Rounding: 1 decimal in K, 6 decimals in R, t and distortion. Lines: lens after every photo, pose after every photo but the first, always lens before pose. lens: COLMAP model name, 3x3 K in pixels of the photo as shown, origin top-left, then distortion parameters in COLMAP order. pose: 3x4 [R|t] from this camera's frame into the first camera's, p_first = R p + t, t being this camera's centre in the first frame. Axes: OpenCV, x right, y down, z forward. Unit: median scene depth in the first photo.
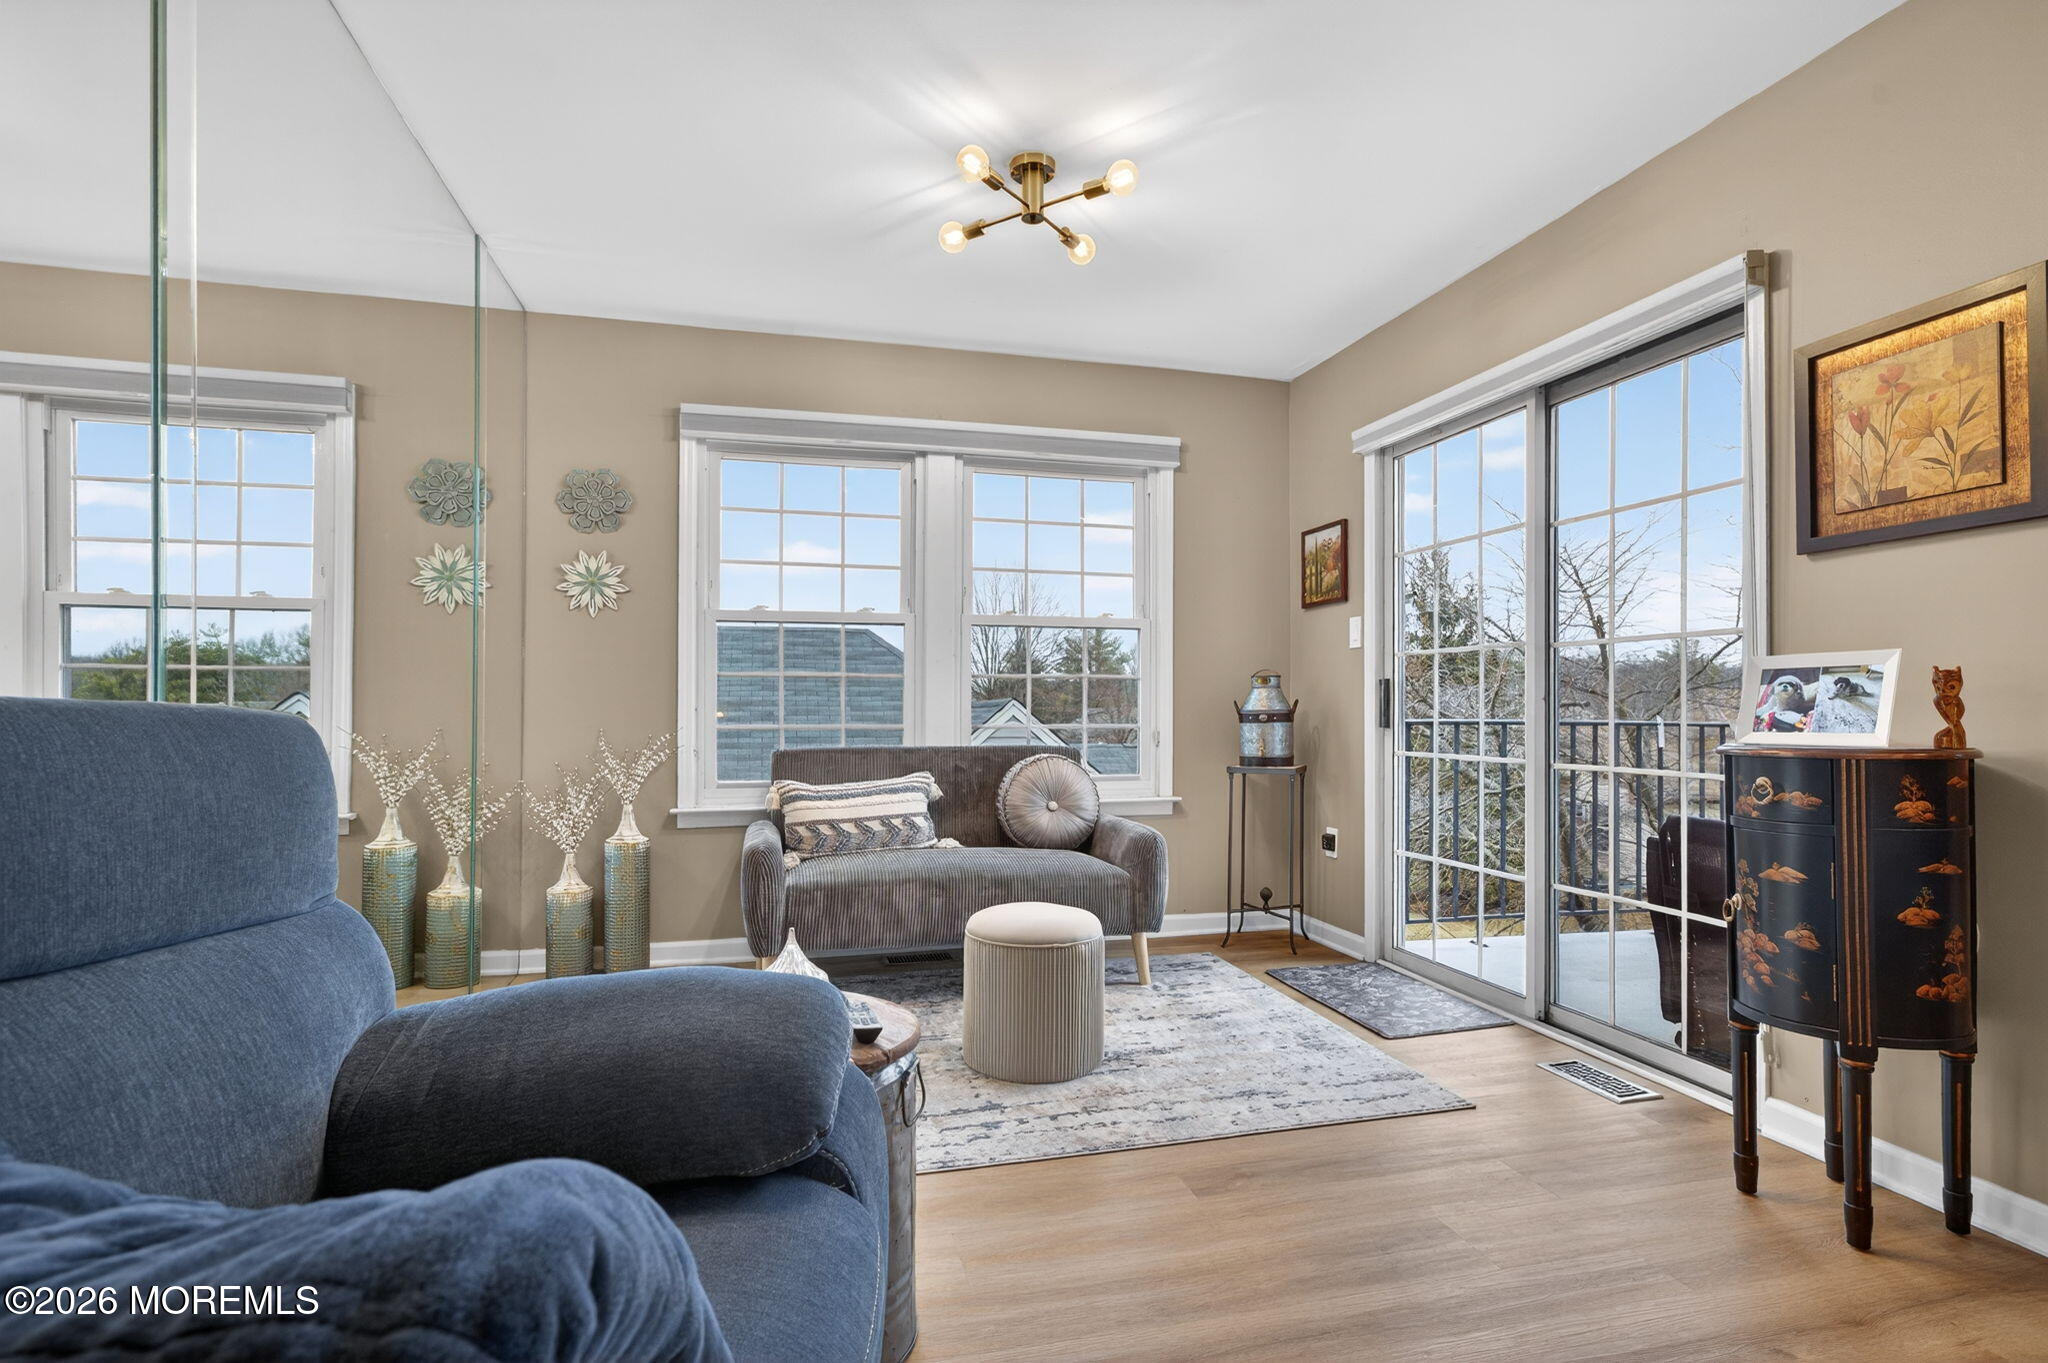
lens RADIAL K [[1012.1, 0, 1024.6], [0, 1012.1, 707.9], [0, 0, 1]] dist [-0.000049, 0.001893]
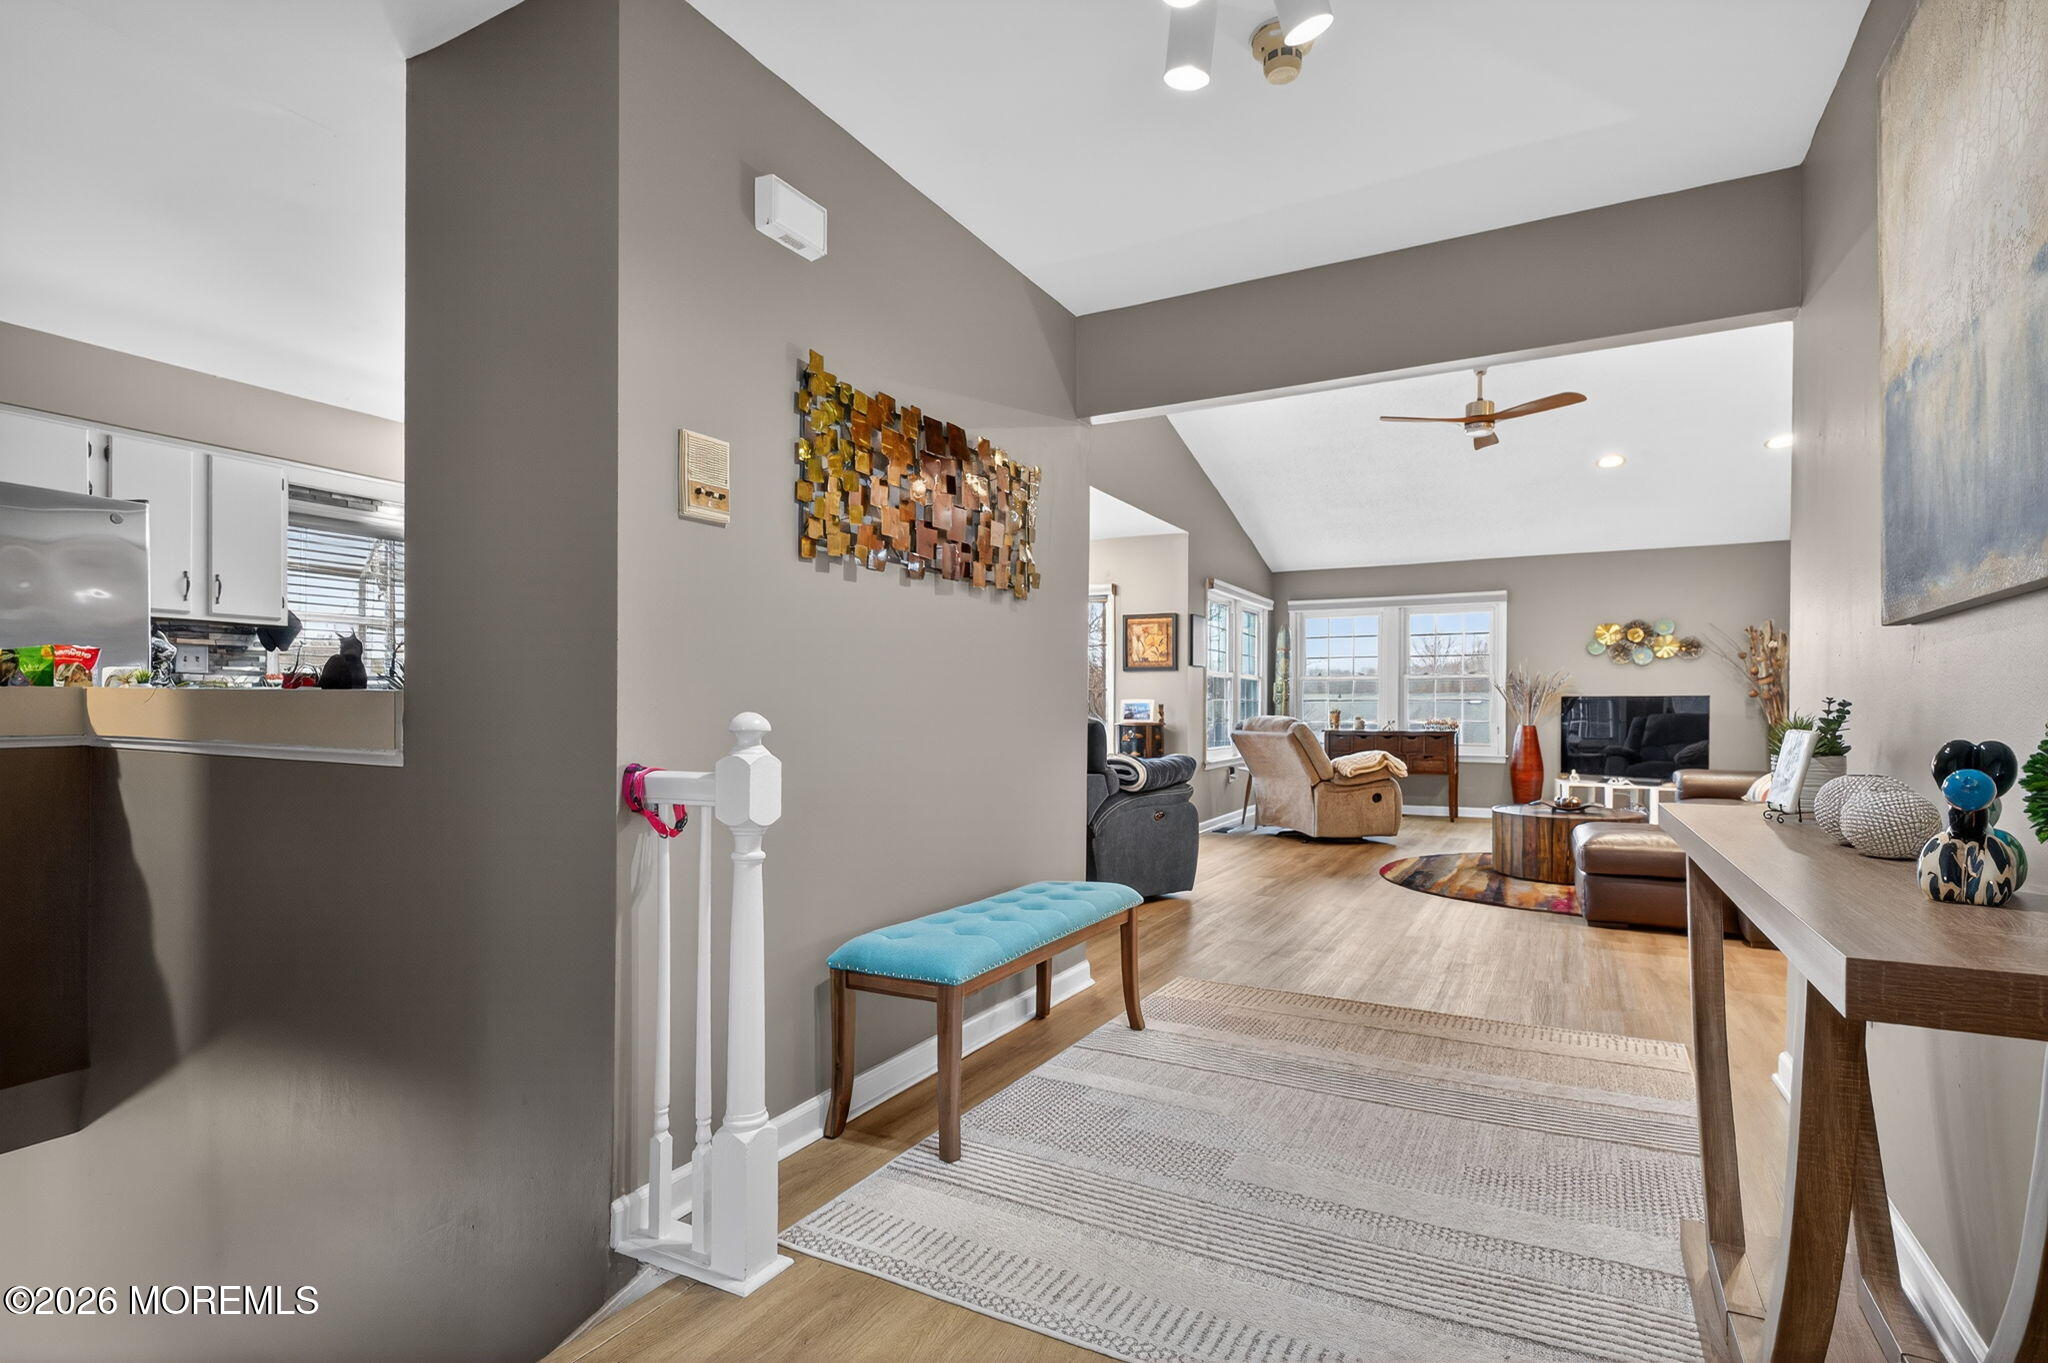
lens RADIAL K [[1008.3, 0, 1030.2], [0, 1008.3, 722.3], [0, 0, 1]] dist [-0.000921, -0.000071]
pose [[0.674965, -0.004907, 0.737833, -1.312063], [-0.007805, 0.999874, 0.013790, -0.008291], [-0.737808, -0.015067, 0.674842, -0.740603]]
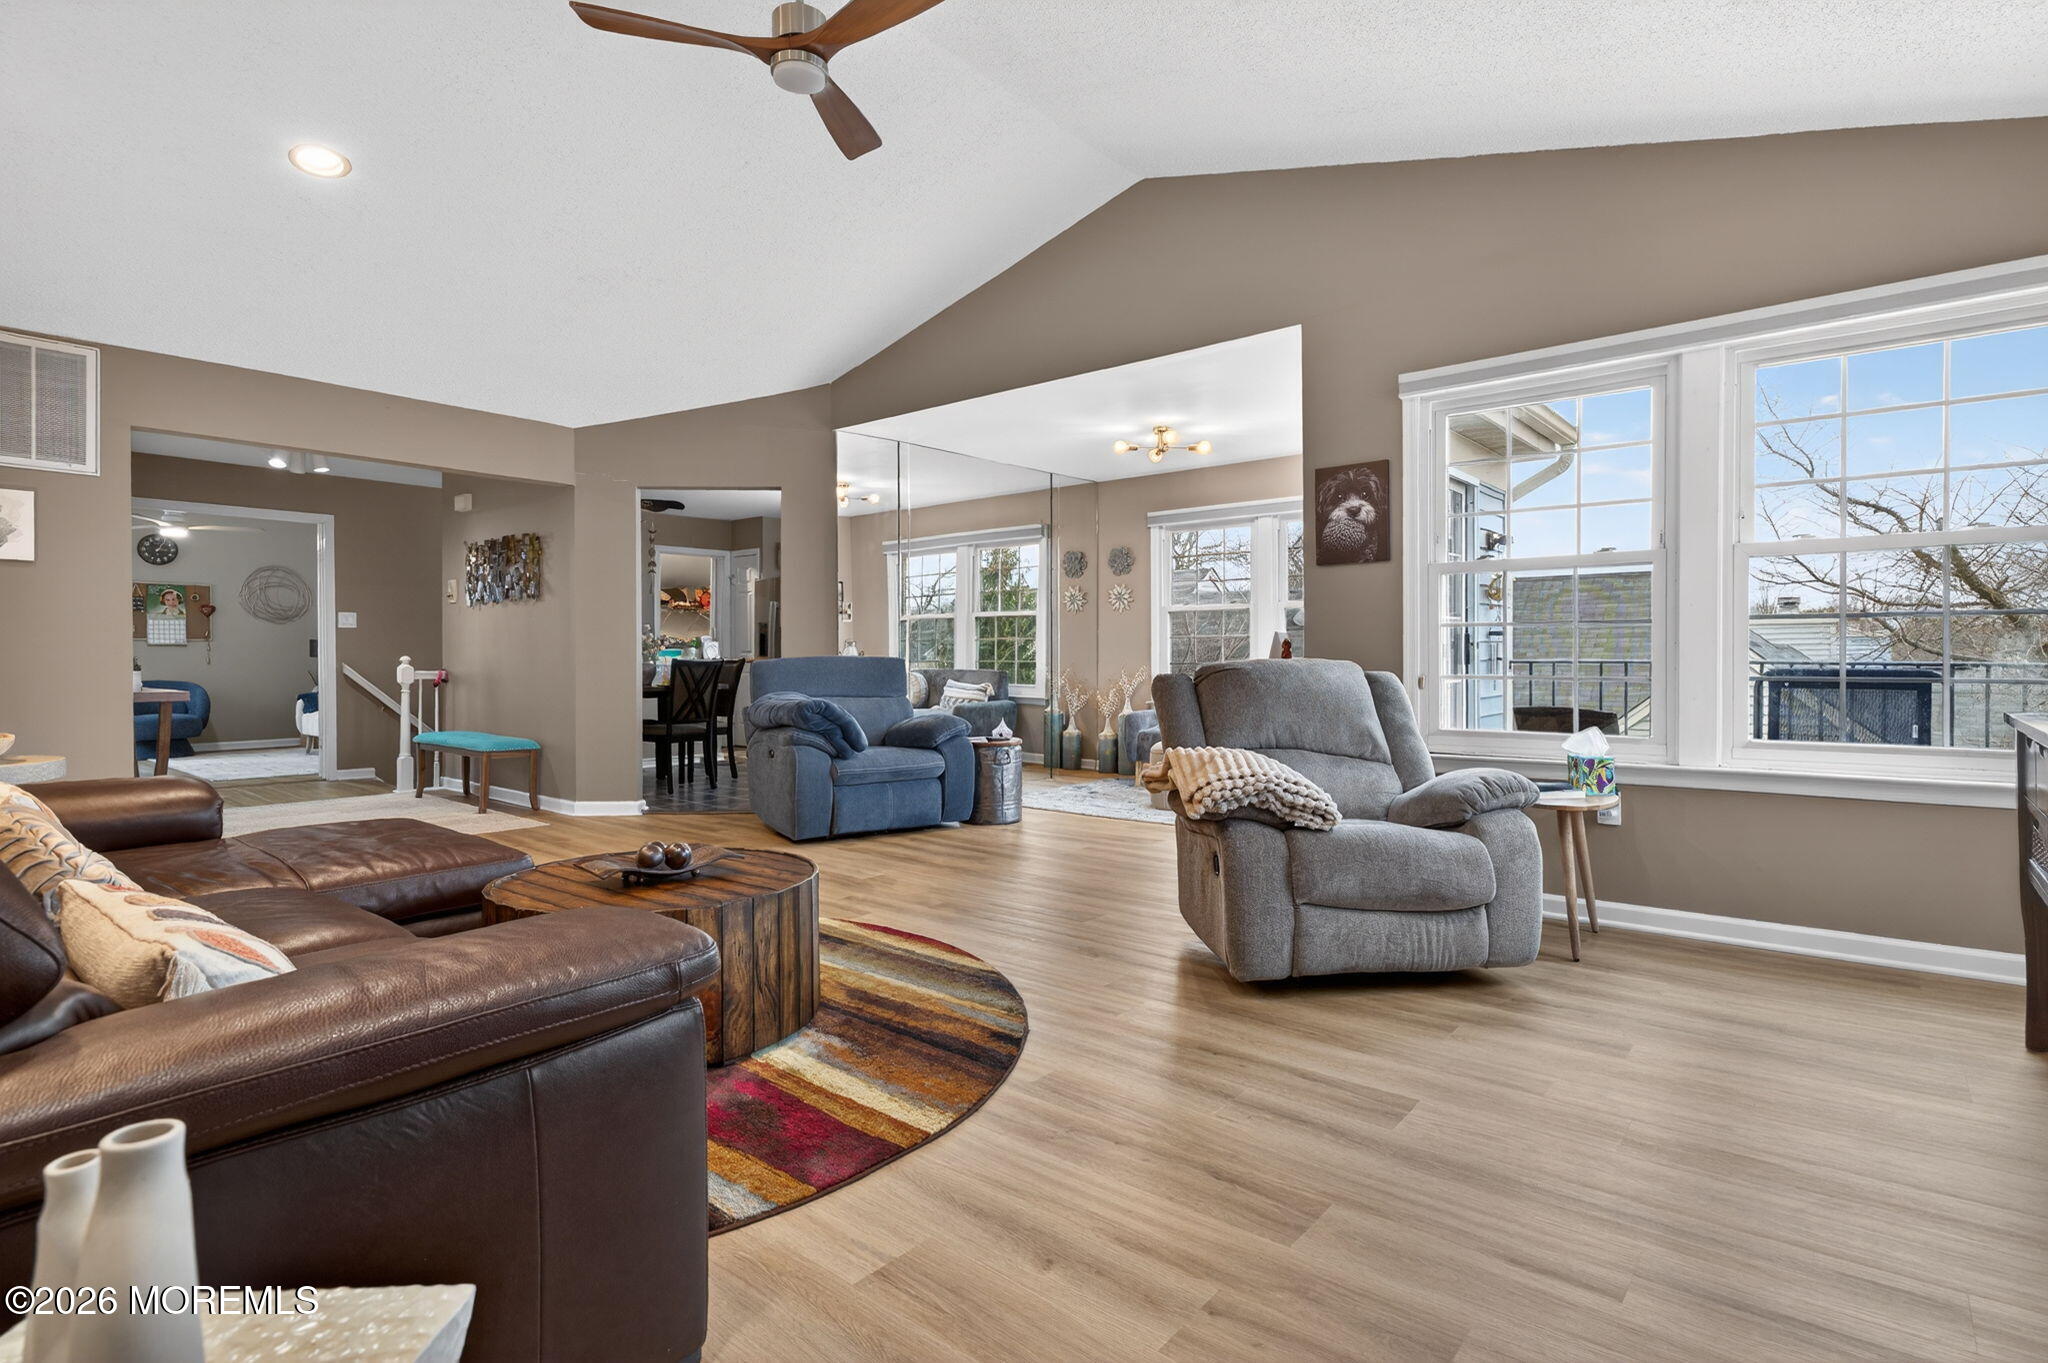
lens RADIAL K [[994.3, 0, 1030.1], [0, 994.3, 660.3], [0, 0, 1]] dist [-0.000446, -0.000030]
pose [[0.594432, 0.001810, -0.804144, 1.275509], [0.006773, 0.999951, 0.007257, -0.004565], [0.804118, -0.009760, 0.594390, -0.481886]]
